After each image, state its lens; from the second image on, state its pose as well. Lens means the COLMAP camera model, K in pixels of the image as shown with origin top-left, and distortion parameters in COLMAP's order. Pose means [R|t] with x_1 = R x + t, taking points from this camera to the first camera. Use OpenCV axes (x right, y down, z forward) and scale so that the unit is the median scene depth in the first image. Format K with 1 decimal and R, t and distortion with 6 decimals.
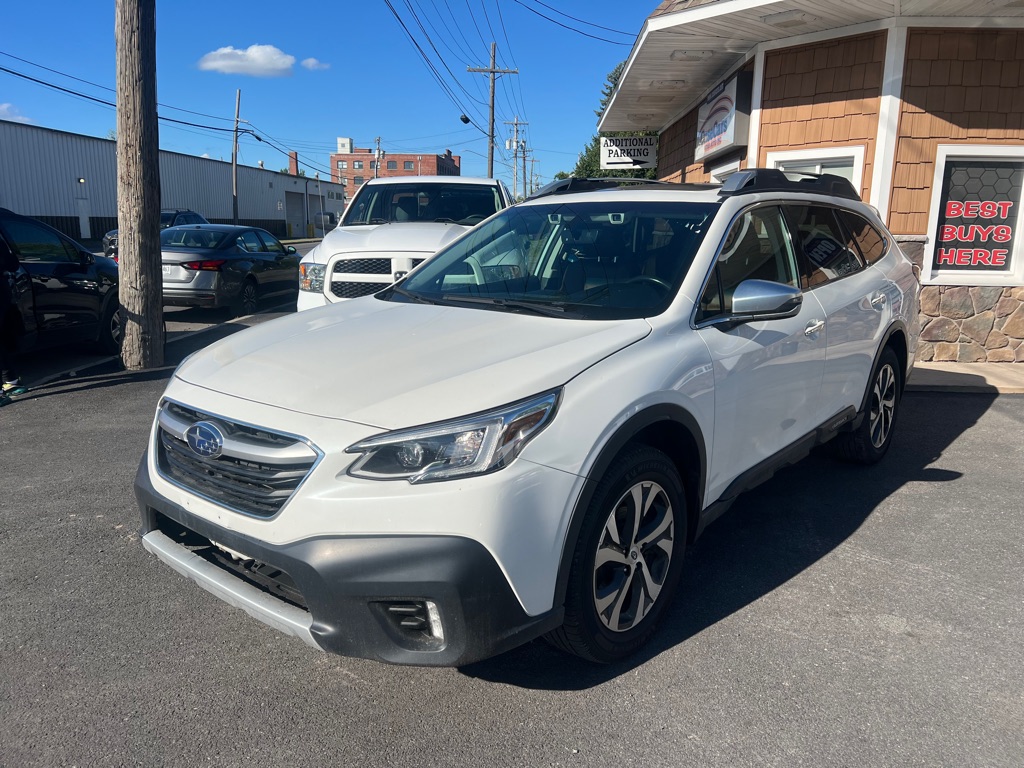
lens RADIAL K [[786.7, 0, 512.4], [0, 786.7, 390.6], [0, 0, 1]] dist [0.042764, -0.052361]
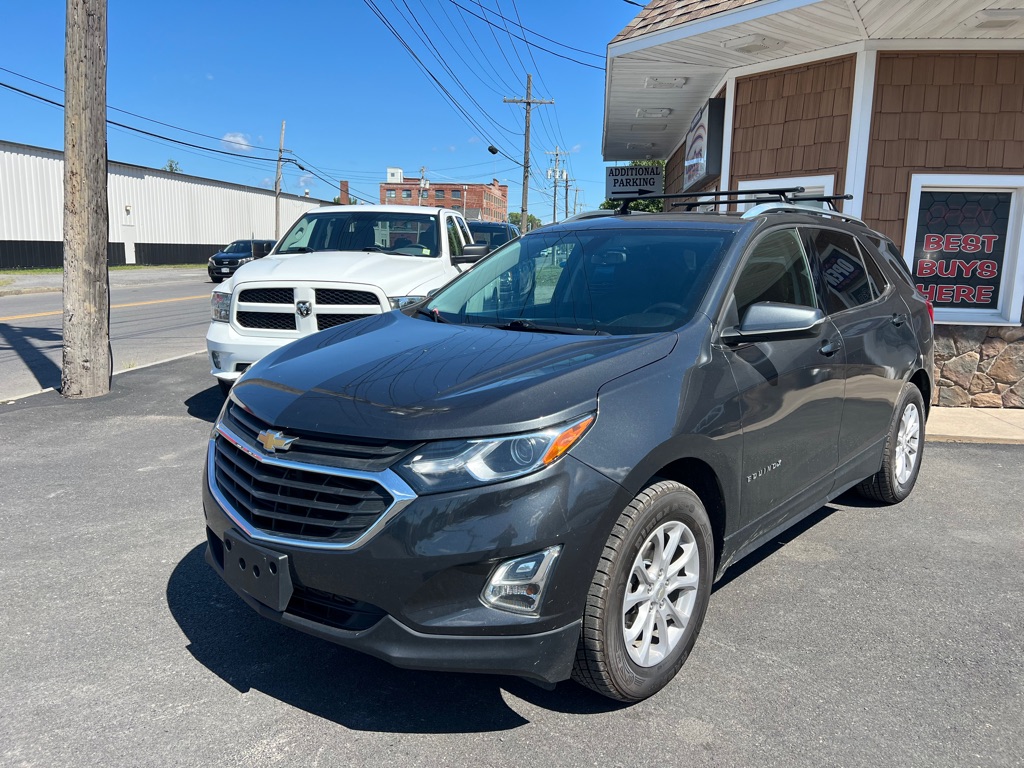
lens RADIAL K [[786.7, 0, 512.0], [0, 786.7, 385.8], [0, 0, 1]] dist [0.042764, -0.052361]
pose [[0.998056, 0.017773, -0.059739, 0.119751], [-0.020148, 0.999020, -0.039397, -0.013741], [0.058981, 0.040524, 0.997436, 0.046849]]
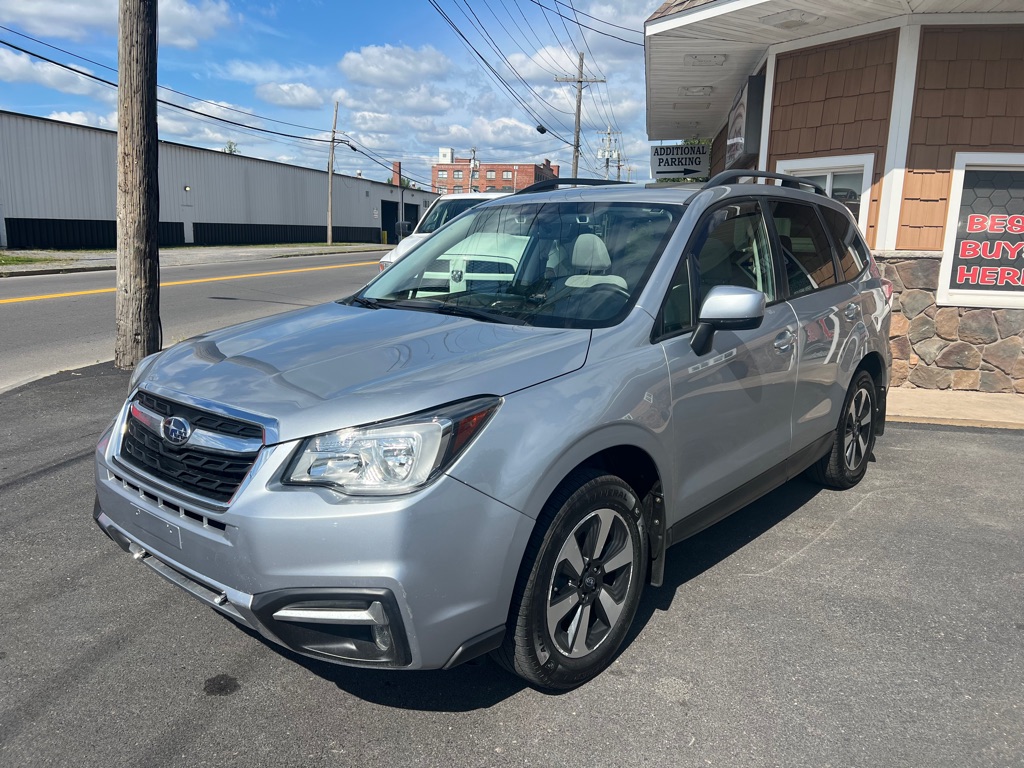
lens RADIAL K [[786.7, 0, 506.4], [0, 786.7, 386.8], [0, 0, 1]] dist [0.042764, -0.052361]
pose [[0.991121, 0.036265, -0.127919, 0.144047], [-0.038242, 0.999183, -0.013037, -0.009181], [0.127341, 0.017813, 0.991699, 0.033723]]
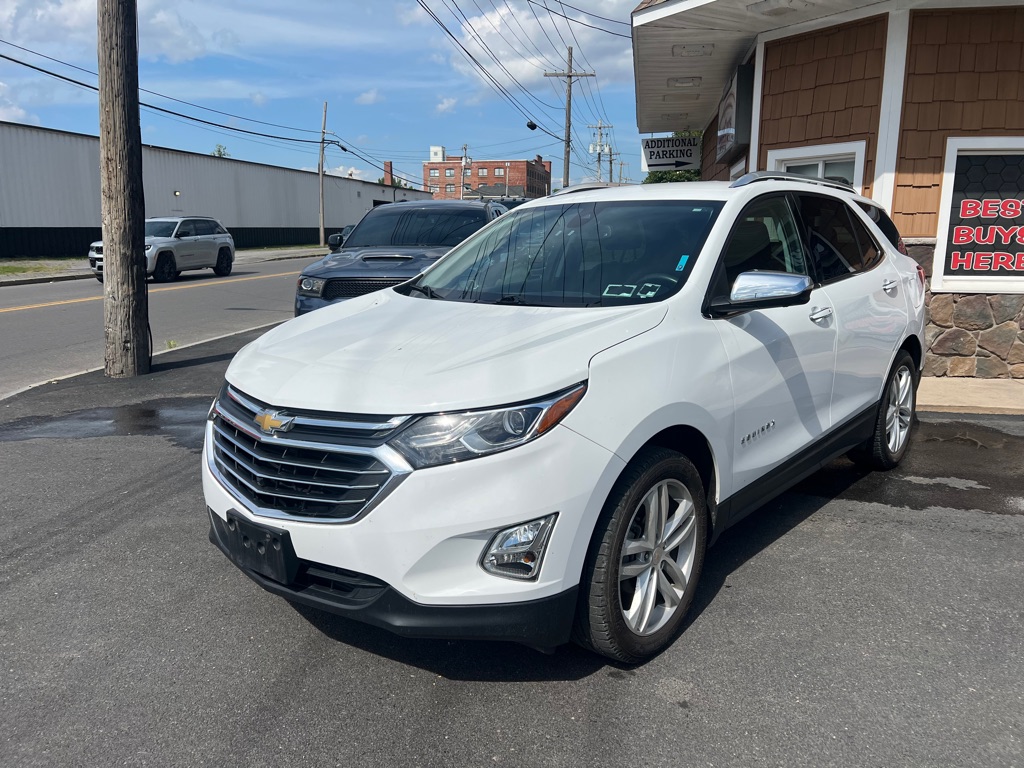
lens RADIAL K [[786.7, 0, 510.1], [0, 786.7, 392.6], [0, 0, 1]] dist [0.042764, -0.052361]
pose [[0.992691, 0.011886, -0.120100, 0.146409], [-0.012310, 0.999920, -0.002787, -0.010273], [0.120058, 0.004245, 0.992758, 0.041431]]
